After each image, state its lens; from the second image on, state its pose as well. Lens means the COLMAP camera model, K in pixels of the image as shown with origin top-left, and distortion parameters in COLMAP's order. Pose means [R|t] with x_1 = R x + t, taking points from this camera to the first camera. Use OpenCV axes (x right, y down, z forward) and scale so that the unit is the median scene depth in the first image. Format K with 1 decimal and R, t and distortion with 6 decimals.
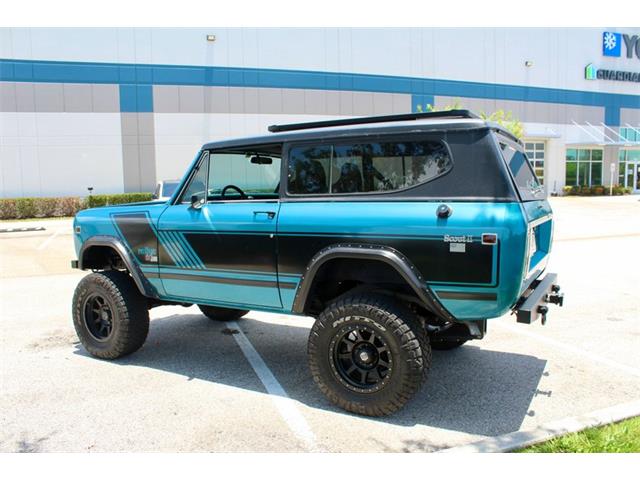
lens RADIAL K [[537.4, 0, 320.0], [0, 537.4, 240.0], [0, 0, 1]] dist [-0.163796, 0.144722]
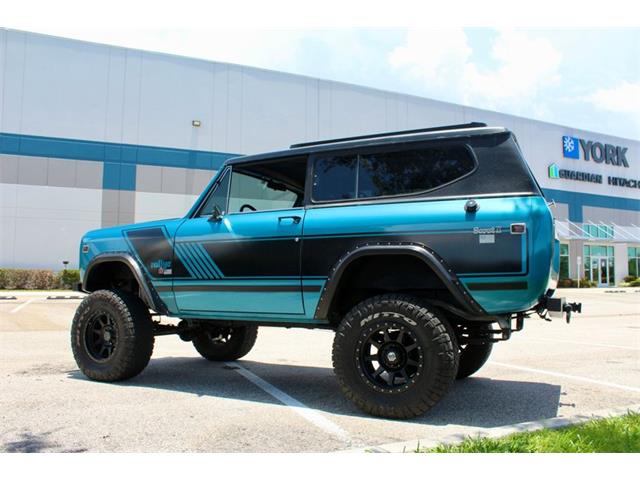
lens RADIAL K [[537.4, 0, 320.0], [0, 537.4, 240.0], [0, 0, 1]] dist [-0.163796, 0.144722]
pose [[0.997794, 0.030553, 0.058935, -0.095694], [-0.018910, 0.981825, -0.188846, 0.164797], [-0.063634, 0.187315, 0.980237, 0.007289]]
